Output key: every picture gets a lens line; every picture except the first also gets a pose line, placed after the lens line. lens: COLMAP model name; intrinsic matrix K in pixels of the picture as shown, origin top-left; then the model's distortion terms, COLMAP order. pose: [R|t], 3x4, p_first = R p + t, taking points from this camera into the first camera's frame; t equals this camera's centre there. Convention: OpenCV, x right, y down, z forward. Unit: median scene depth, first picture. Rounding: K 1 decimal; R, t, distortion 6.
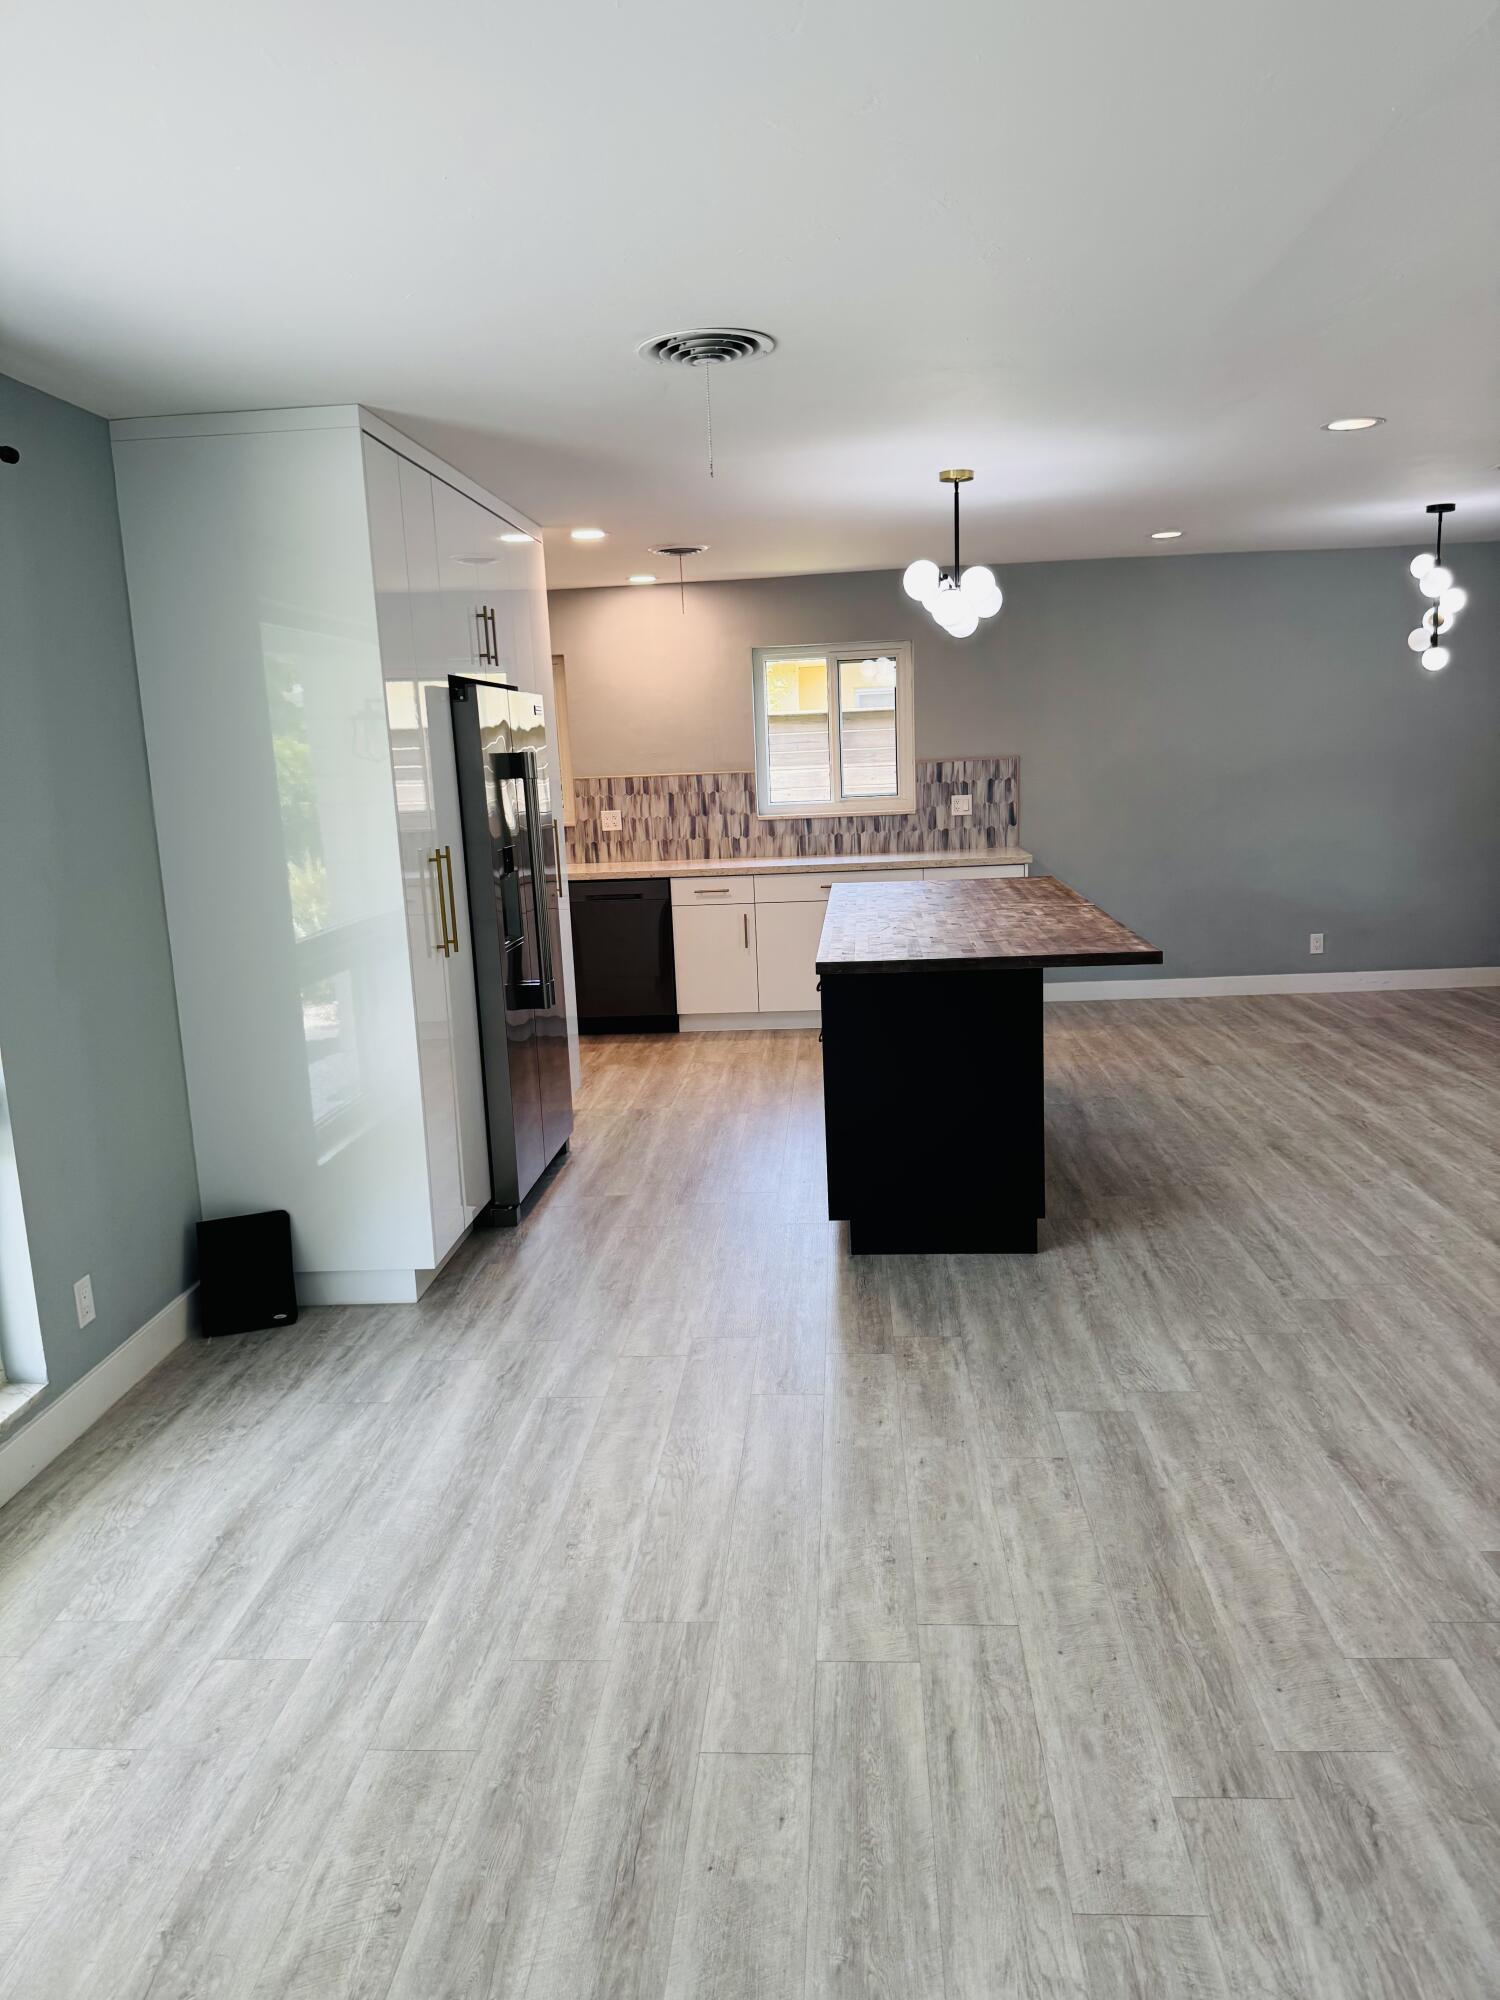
lens RADIAL K [[1421.5, 0, 764.9], [0, 1421.5, 1003.4], [0, 0, 1]] dist [0.052014, -0.047978]
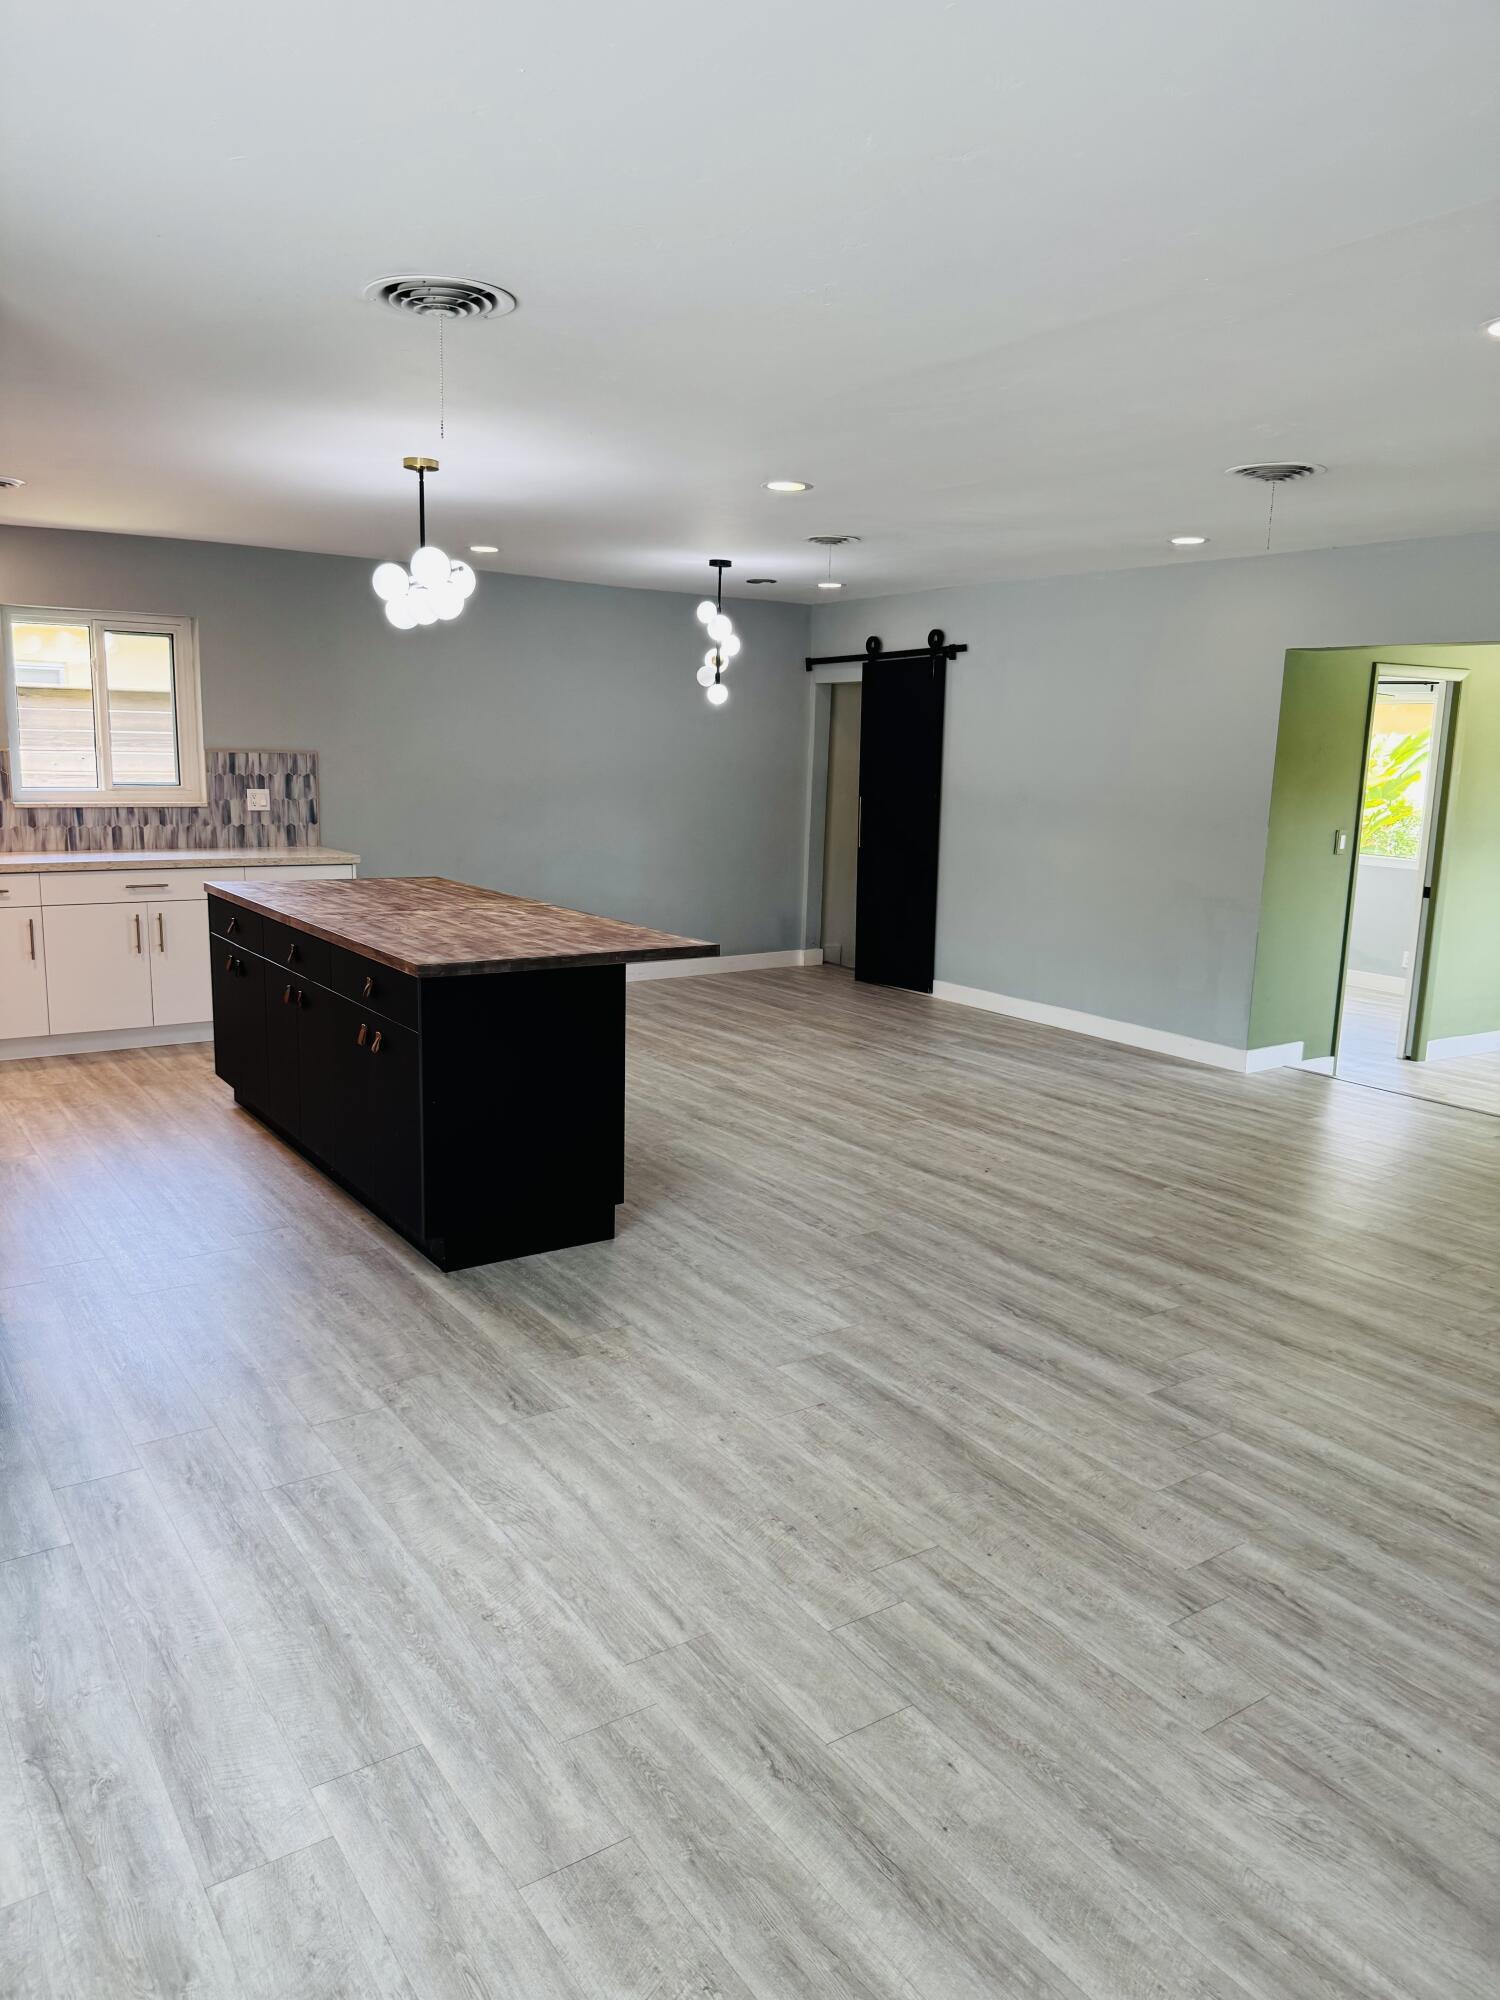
lens RADIAL K [[1401.5, 0, 750.0], [0, 1401.5, 1000.0], [0, 0, 1]] dist [0.064191, -0.071594]
pose [[0.787738, -0.049755, 0.613997, -0.341915], [0.051155, 0.998574, 0.015289, -0.008759], [-0.613882, 0.019365, 0.789160, 0.121484]]
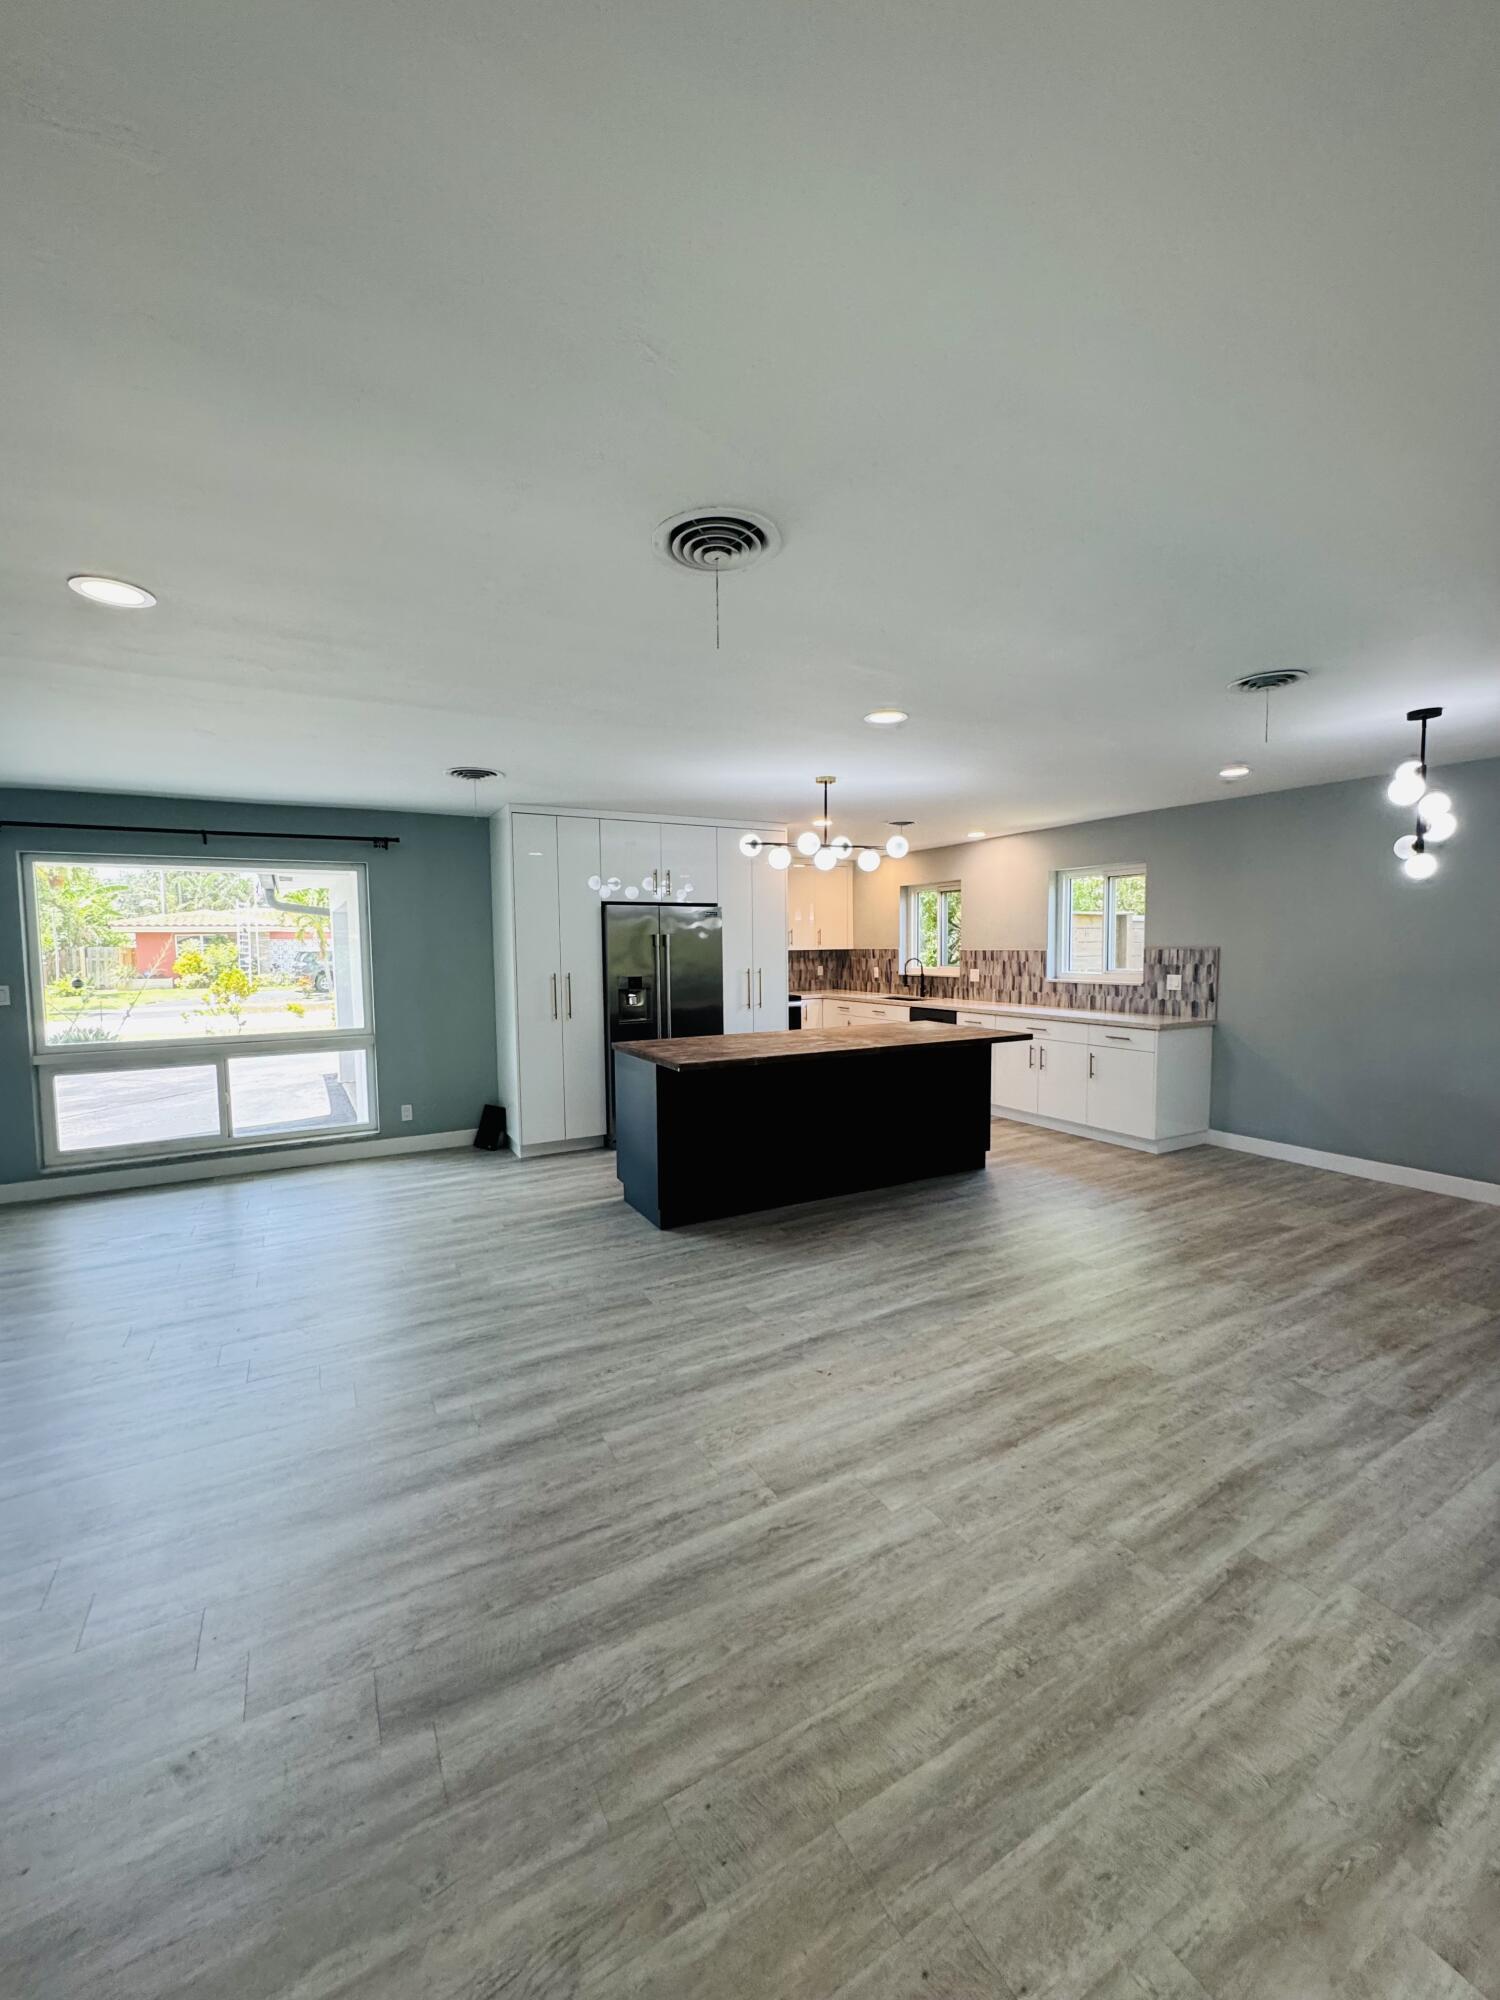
lens RADIAL K [[804.2, 0, 750.0], [0, 804.2, 1000.0], [0, 0, 1]] dist [-0.013200, -0.000189]
pose [[0.535462, 0.095967, -0.839089, 1.013536], [-0.160891, 0.986919, 0.010203, -0.124795], [0.829093, 0.129538, 0.543898, 0.507743]]
